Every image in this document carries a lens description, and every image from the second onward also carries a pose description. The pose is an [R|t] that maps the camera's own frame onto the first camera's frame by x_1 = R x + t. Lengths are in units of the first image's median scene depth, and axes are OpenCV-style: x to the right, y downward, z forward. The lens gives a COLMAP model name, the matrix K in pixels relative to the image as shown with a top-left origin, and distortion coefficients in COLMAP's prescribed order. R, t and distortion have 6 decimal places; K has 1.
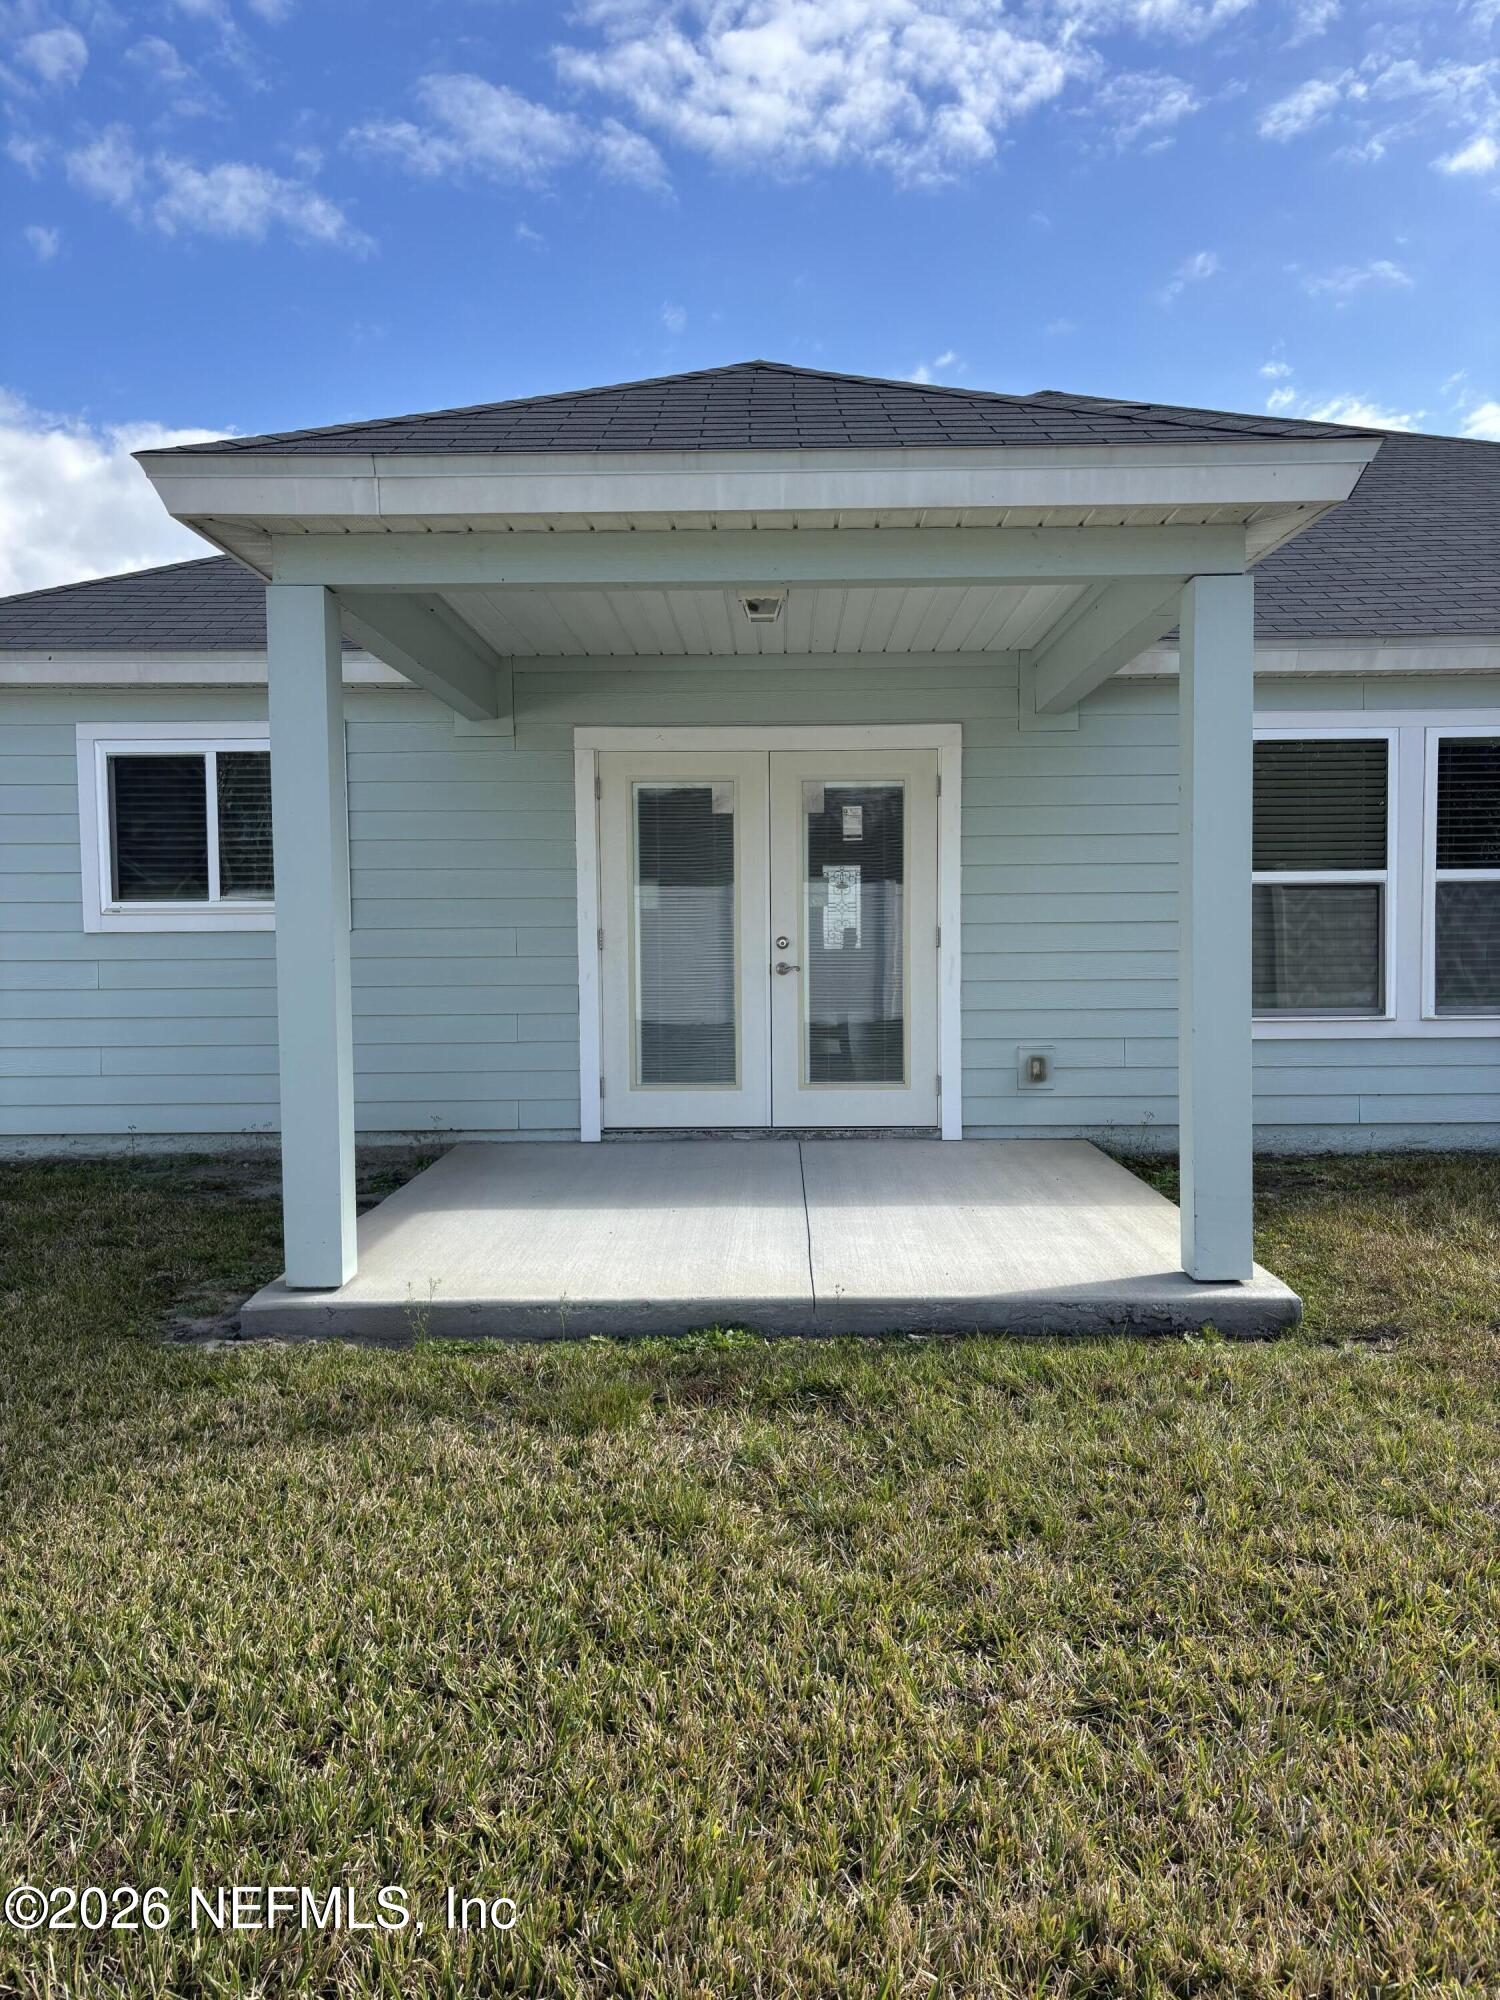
lens RADIAL K [[1494.6, 0, 750.0], [0, 1494.6, 1000.0], [0, 0, 1]] dist [0.005288, -0.003016]
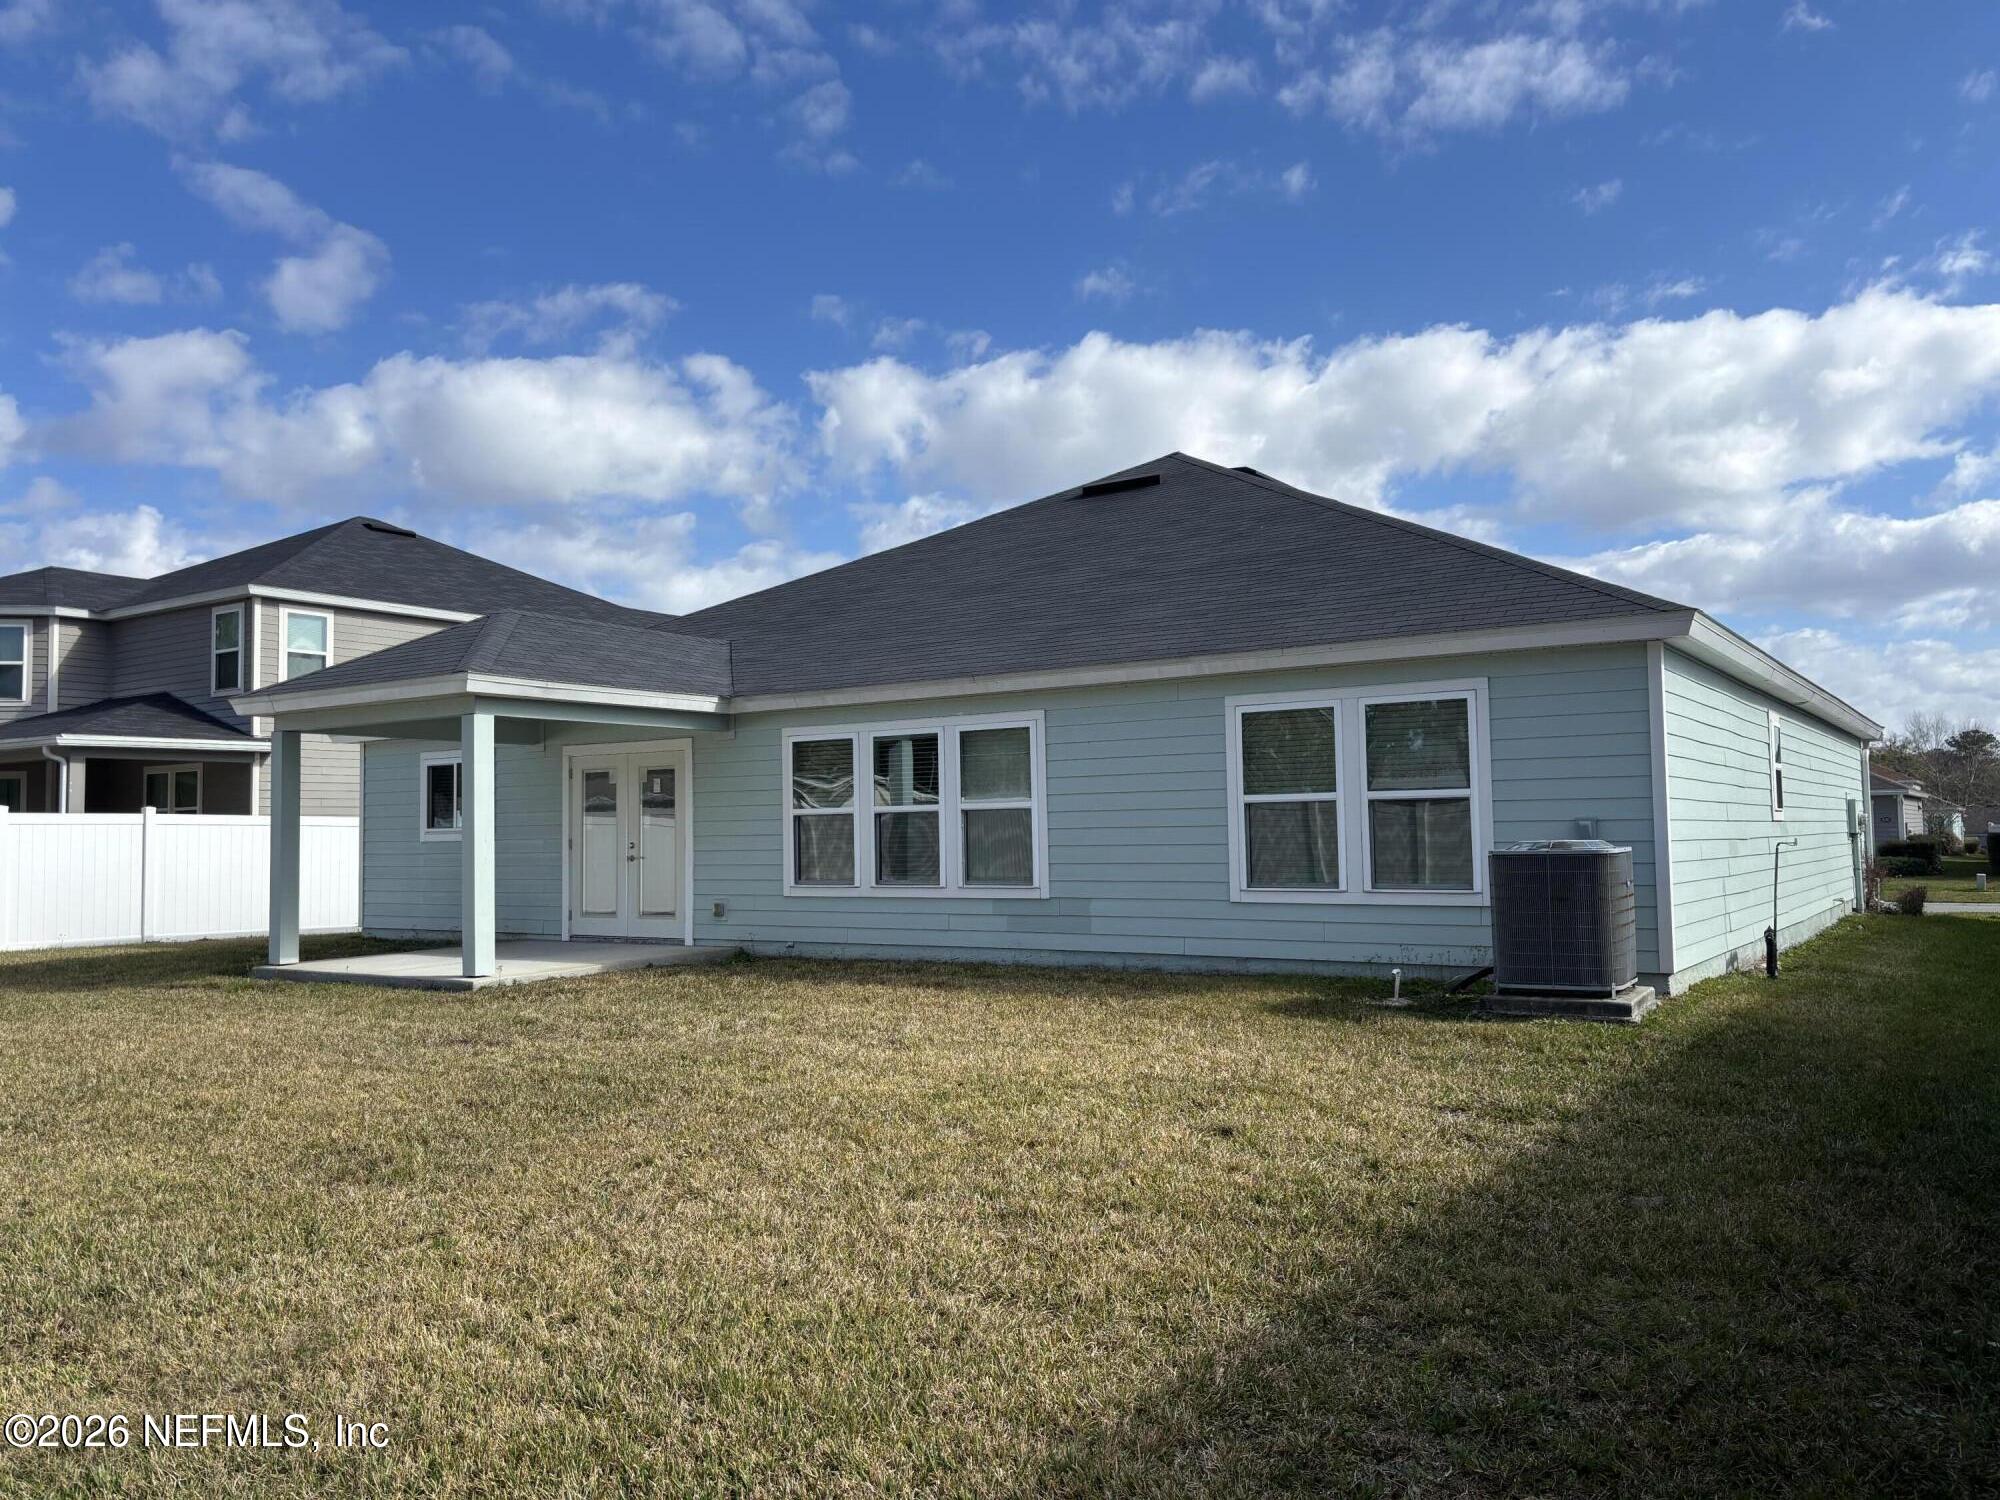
lens RADIAL K [[1494.6, 0, 1000.0], [0, 1494.6, 750.0], [0, 0, 1]] dist [0.005288, -0.003016]
pose [[0.843367, -0.036843, -0.536073, 1.554369], [-0.020540, 0.994707, -0.100677, 0.027024], [0.536945, 0.095919, 0.838147, -0.460001]]
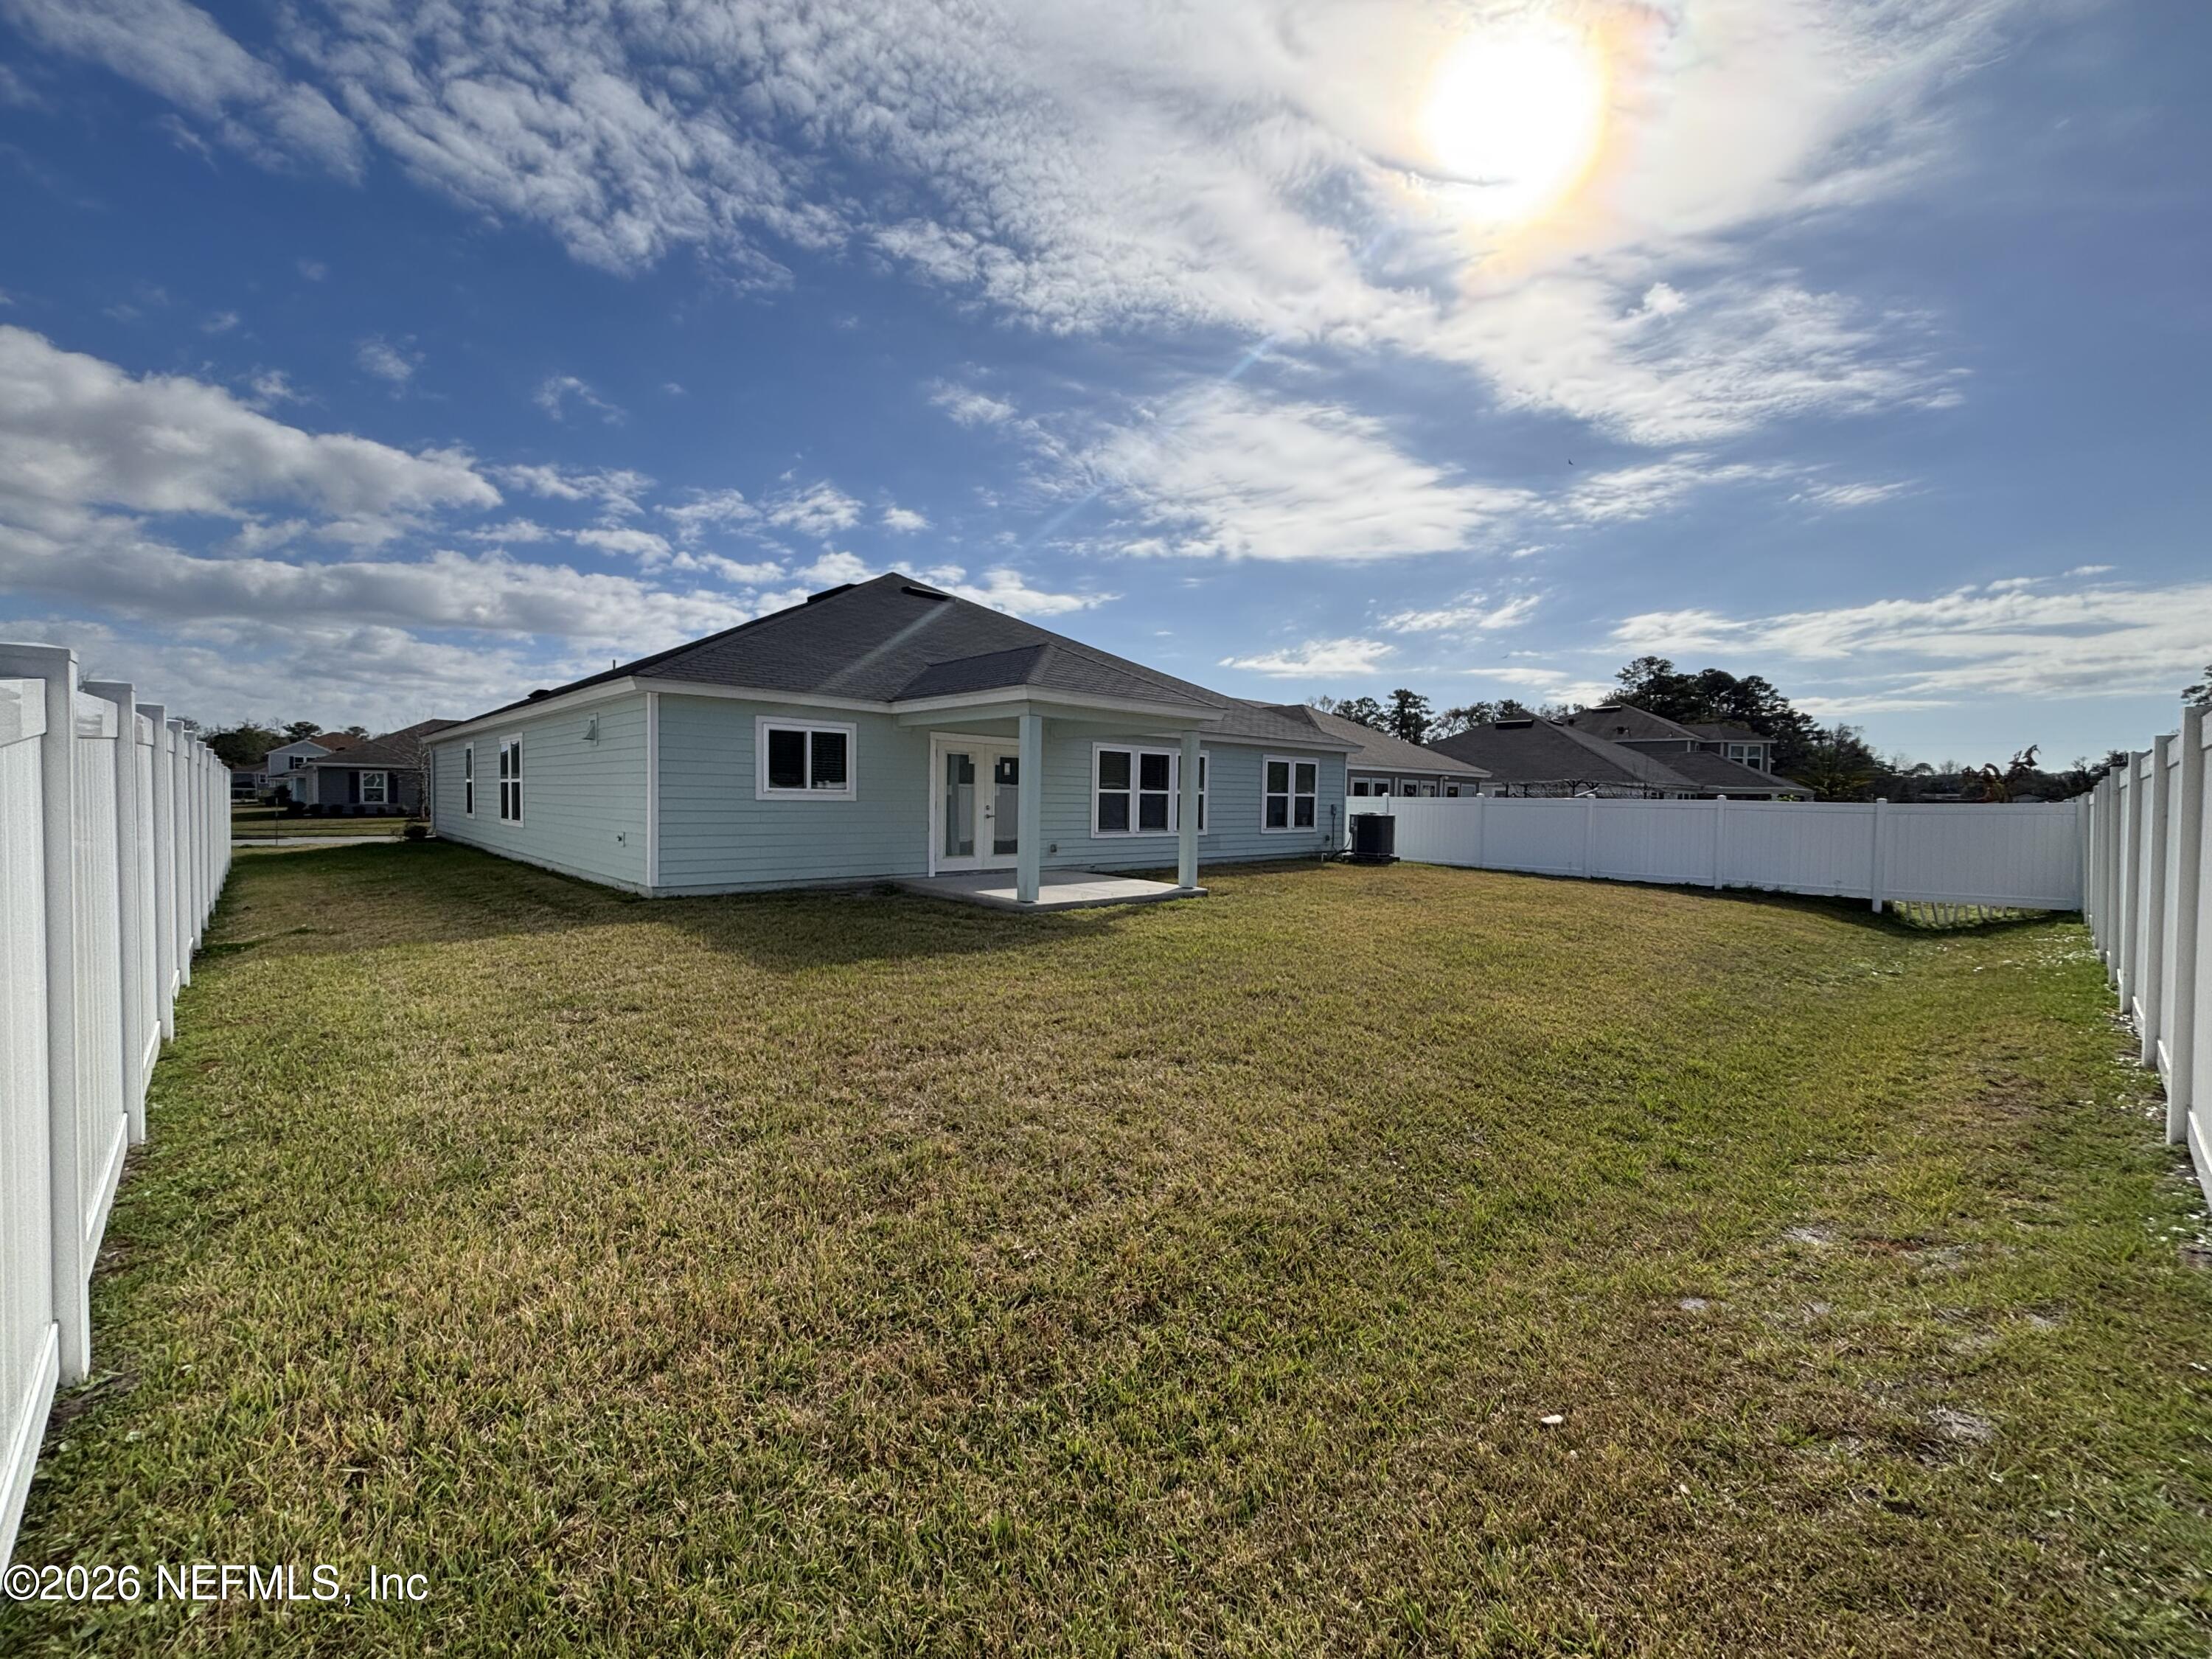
lens RADIAL K [[899.8, 0, 1106.0], [0, 899.8, 829.5], [0, 0, 1]] dist [0.002930, 0.001114]
pose [[0.718621, -0.005044, 0.695384, -1.063998], [0.016521, 0.999815, -0.009821, 0.026465], [-0.695206, 0.018546, 0.718572, -0.460703]]
